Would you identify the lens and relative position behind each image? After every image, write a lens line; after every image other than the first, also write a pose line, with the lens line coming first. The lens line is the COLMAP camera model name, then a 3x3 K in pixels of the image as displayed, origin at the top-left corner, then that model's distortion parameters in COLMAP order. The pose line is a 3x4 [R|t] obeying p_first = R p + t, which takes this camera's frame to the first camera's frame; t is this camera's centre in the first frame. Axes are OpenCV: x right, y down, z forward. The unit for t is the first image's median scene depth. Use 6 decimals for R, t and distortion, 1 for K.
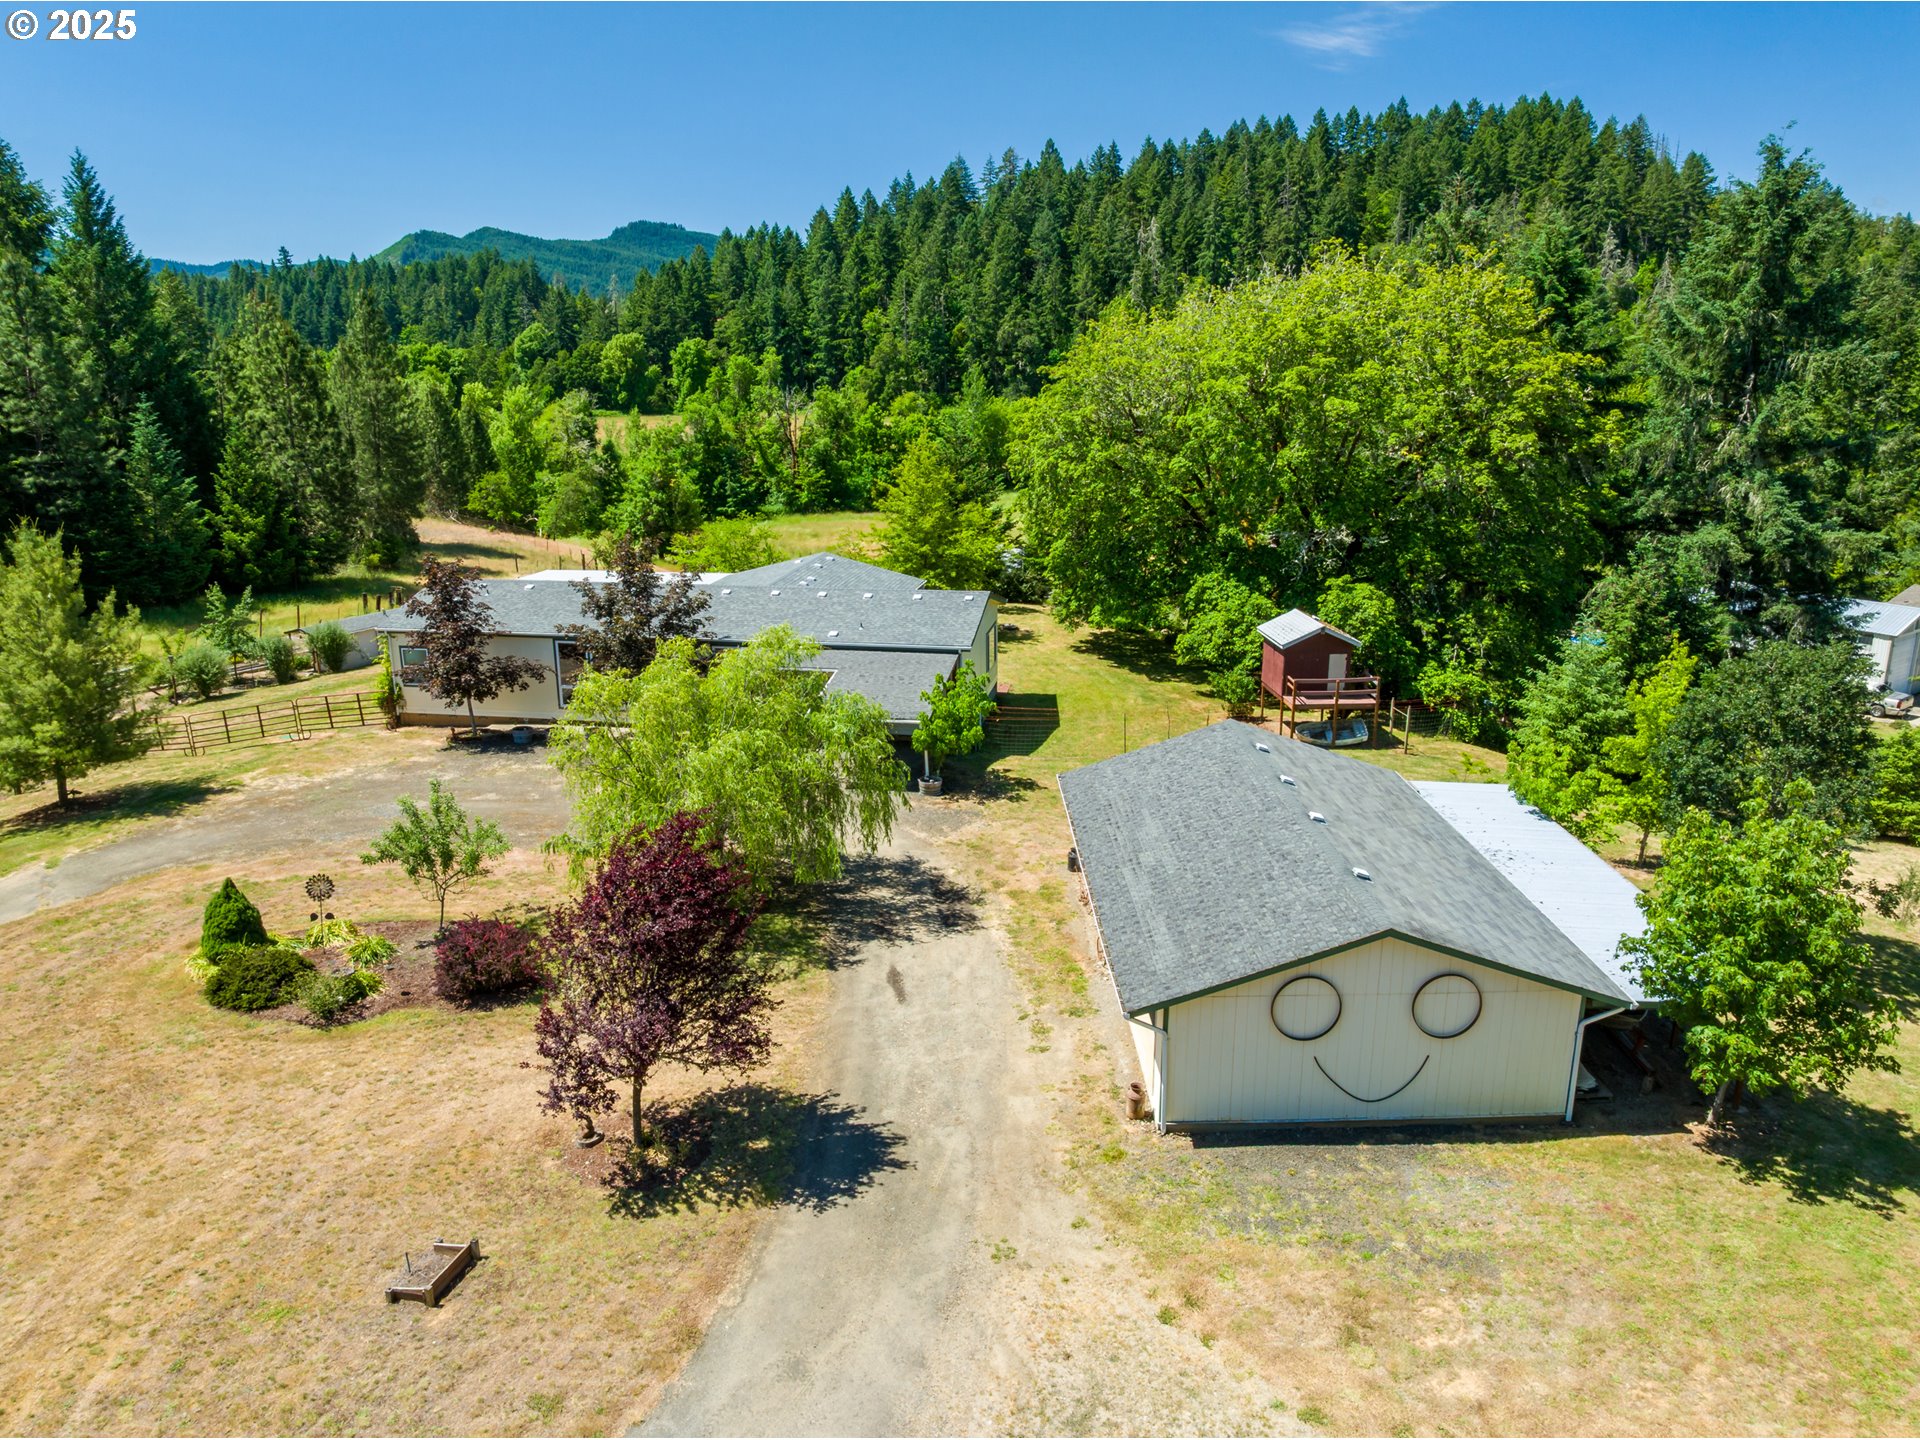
lens RADIAL K [[1356.8, 0, 970.8], [0, 1356.8, 725.2], [0, 0, 1]] dist [-0.059692, 0.030727]
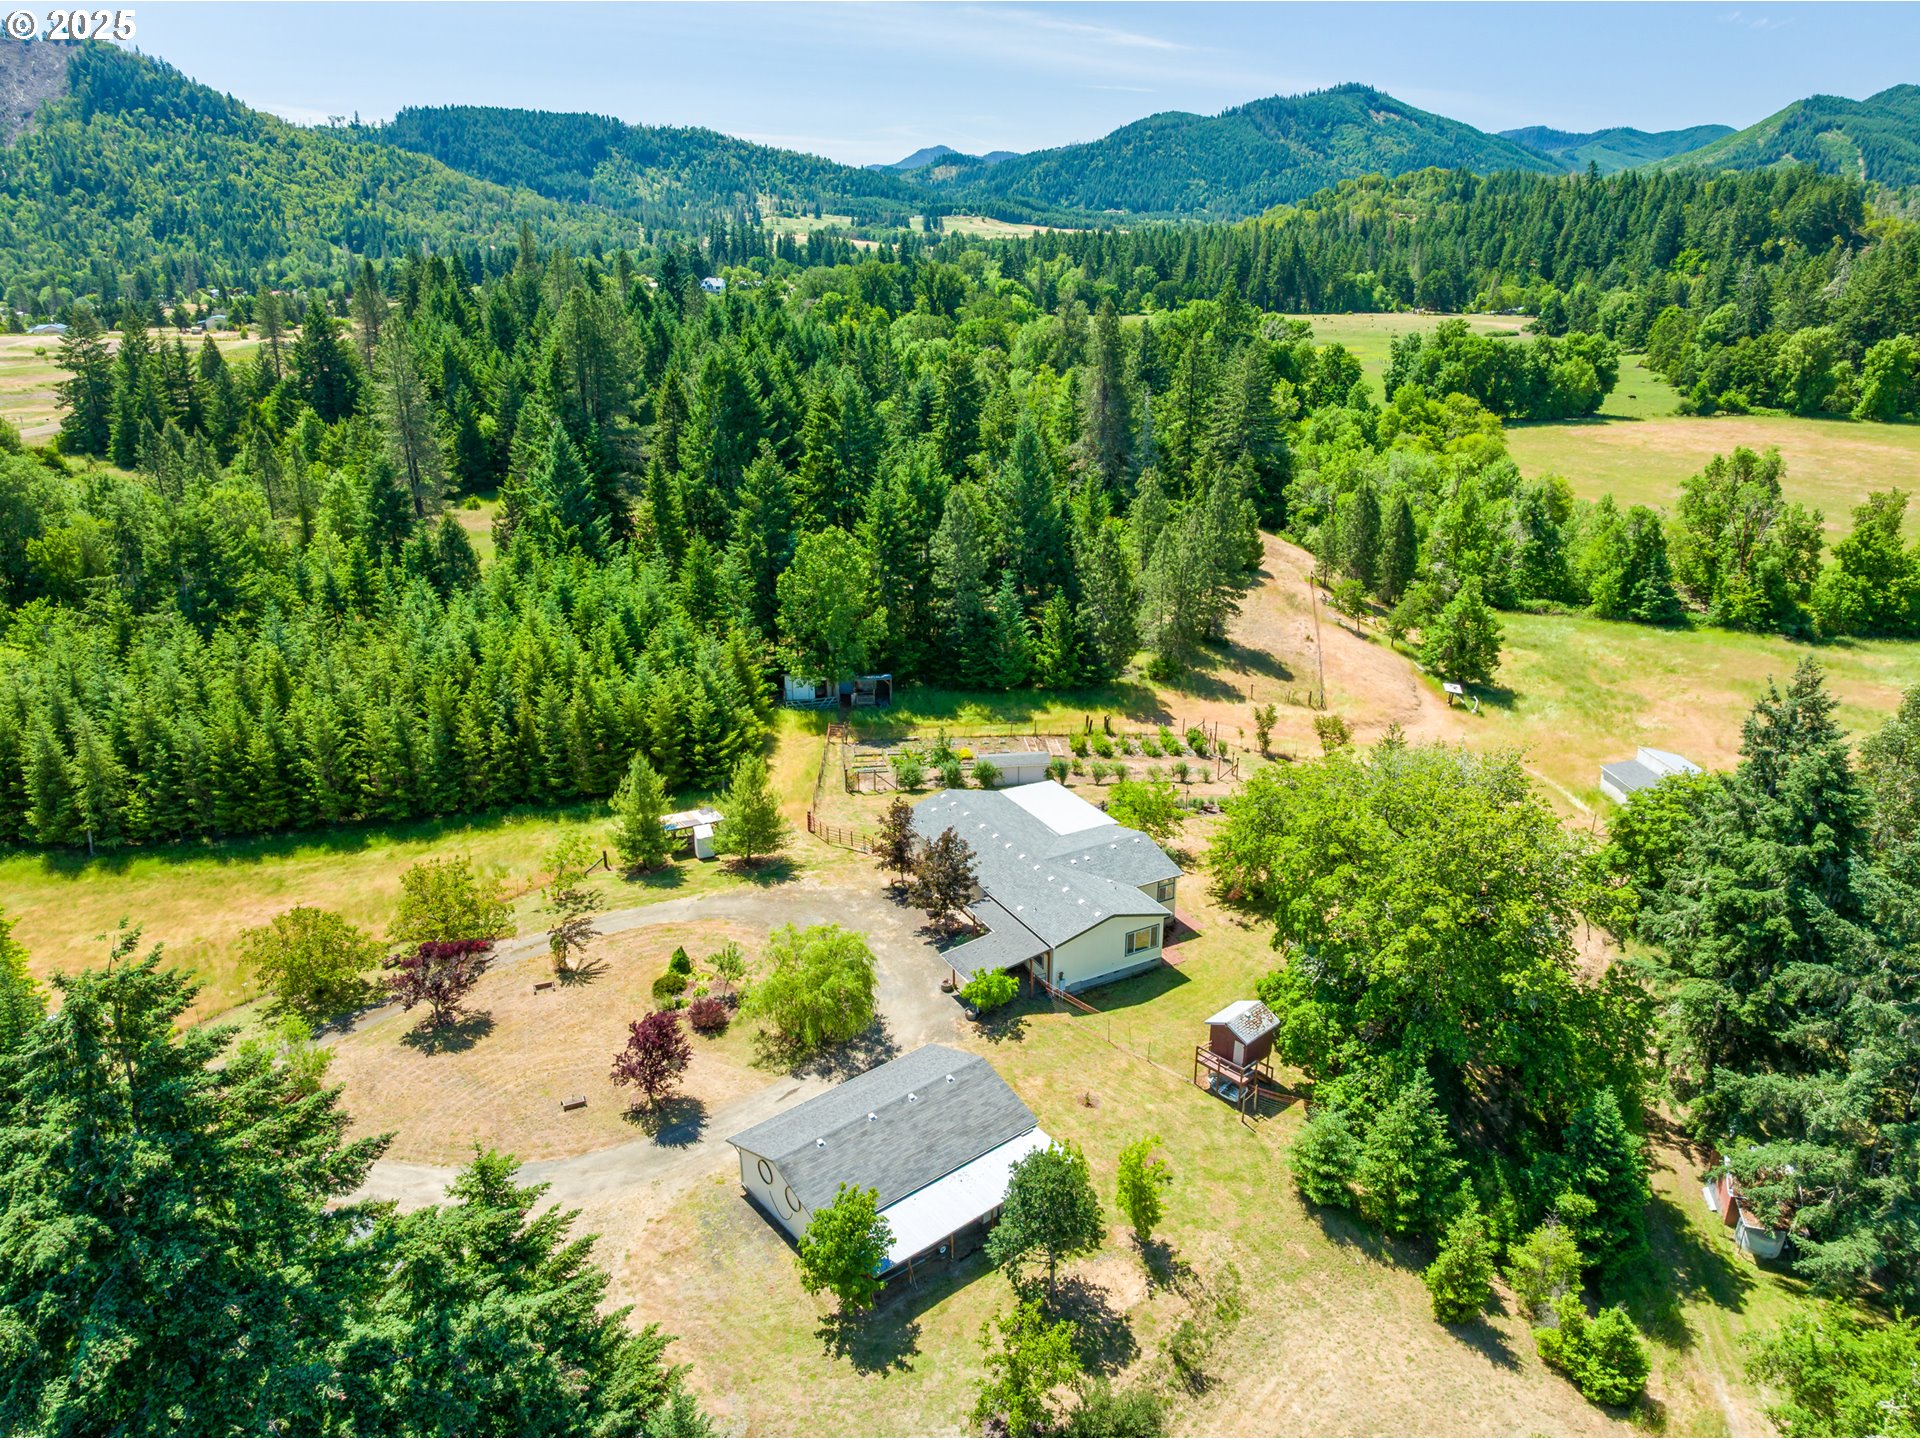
lens RADIAL K [[1356.8, 0, 954.7], [0, 1356.8, 735.8], [0, 0, 1]] dist [-0.059692, 0.030727]
pose [[0.612283, 0.285140, -0.737431, 0.134989], [-0.210725, 0.957819, 0.195394, -0.075516], [0.762039, 0.035758, 0.646542, -0.031488]]
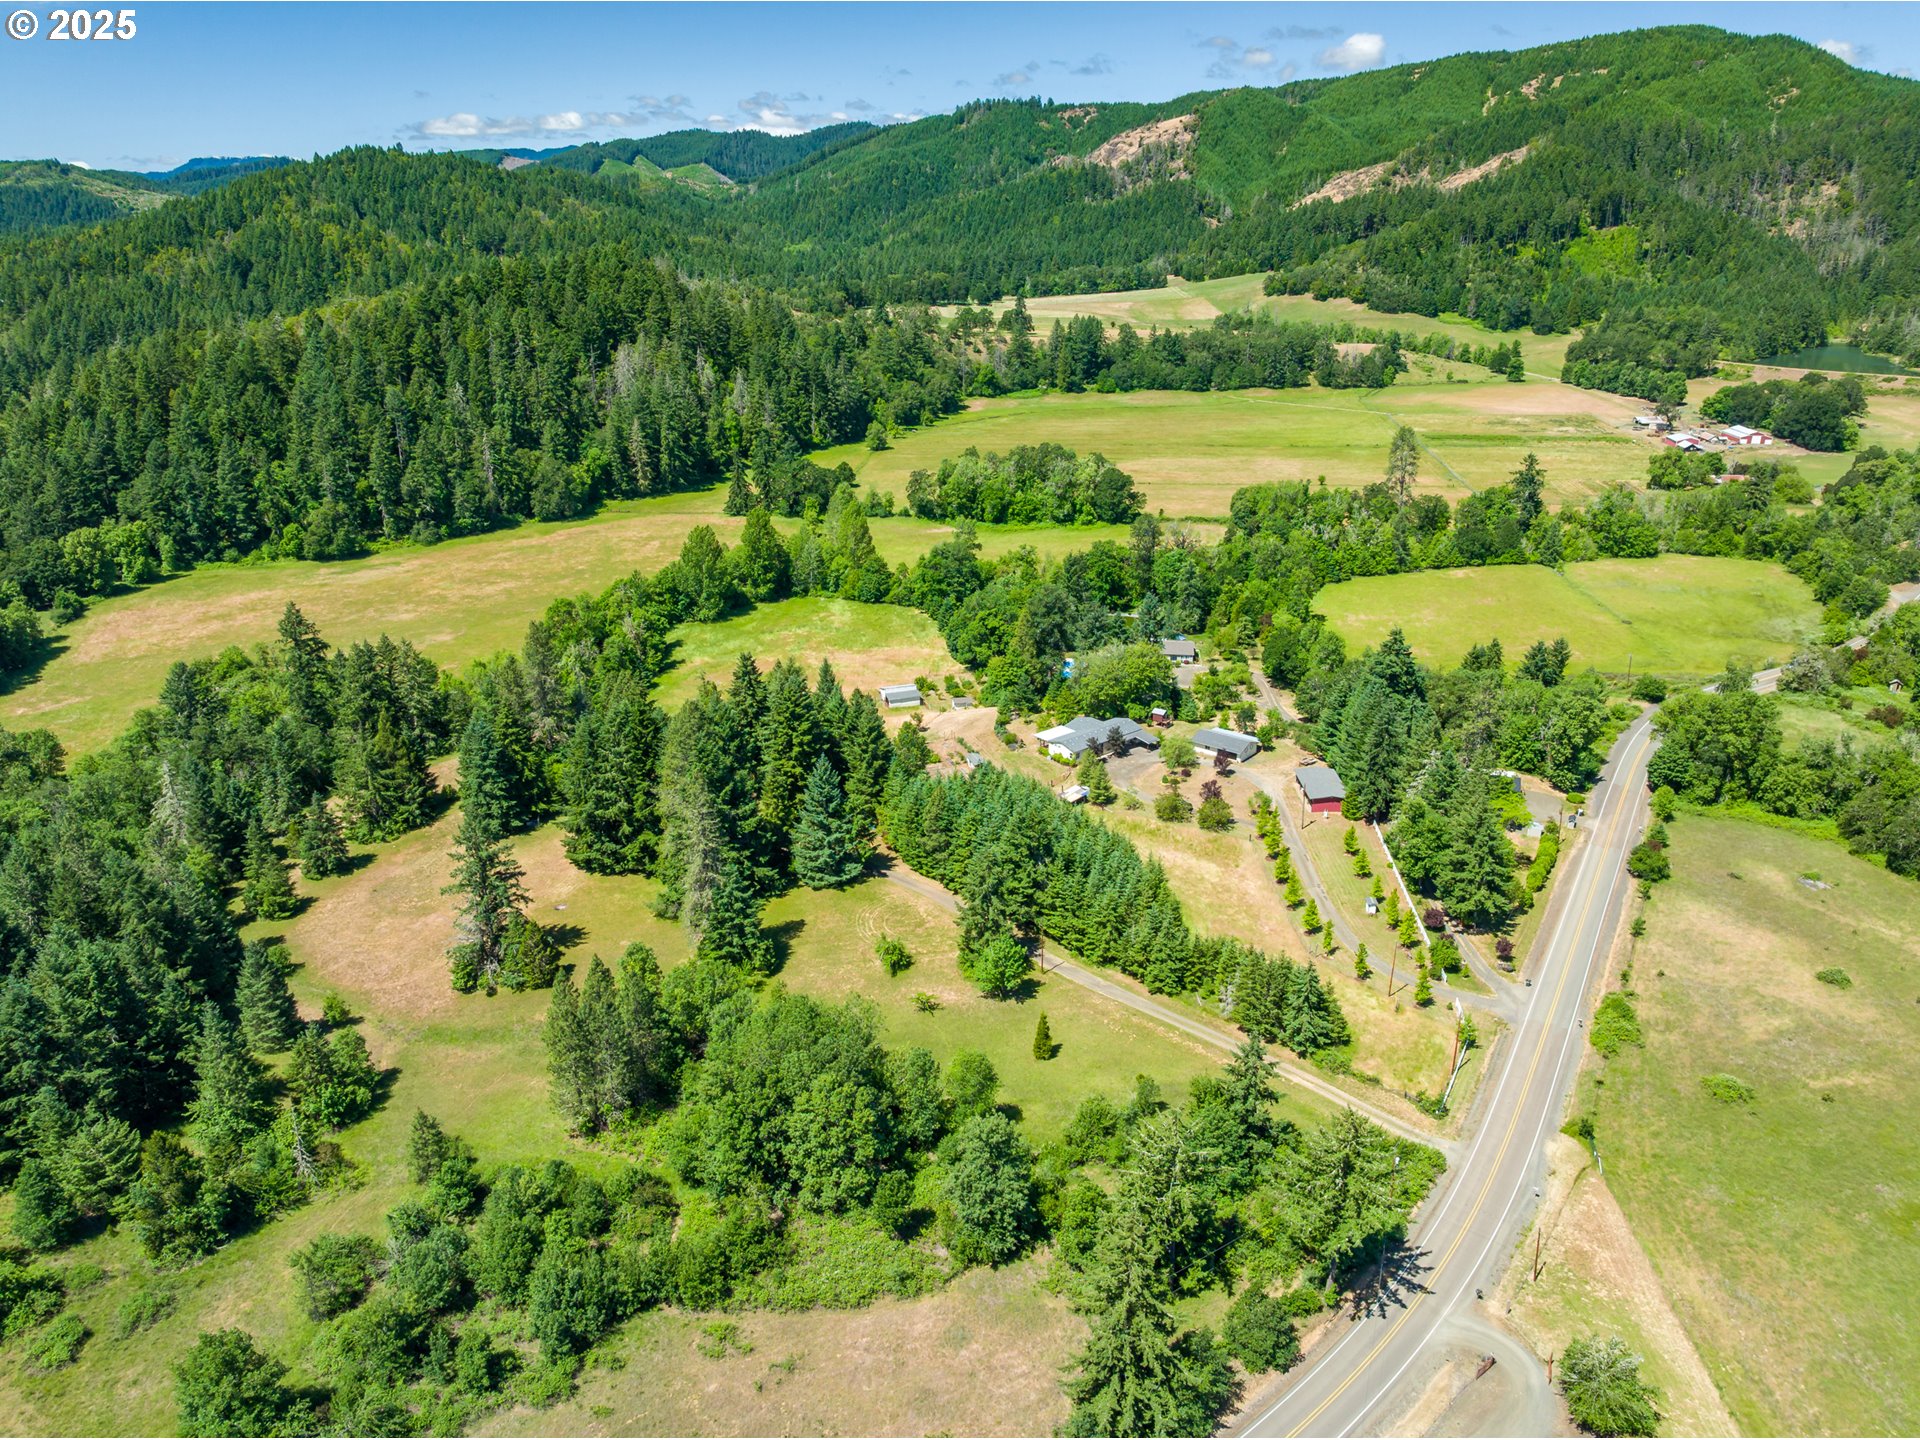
lens RADIAL K [[1356.8, 0, 978.0], [0, 1356.8, 721.7], [0, 0, 1]] dist [-0.059692, 0.030727]
pose [[0.641571, -0.272202, 0.717142, -0.633738], [0.210144, 0.961522, 0.176960, -0.171906], [-0.737717, 0.037171, 0.674086, -0.350093]]
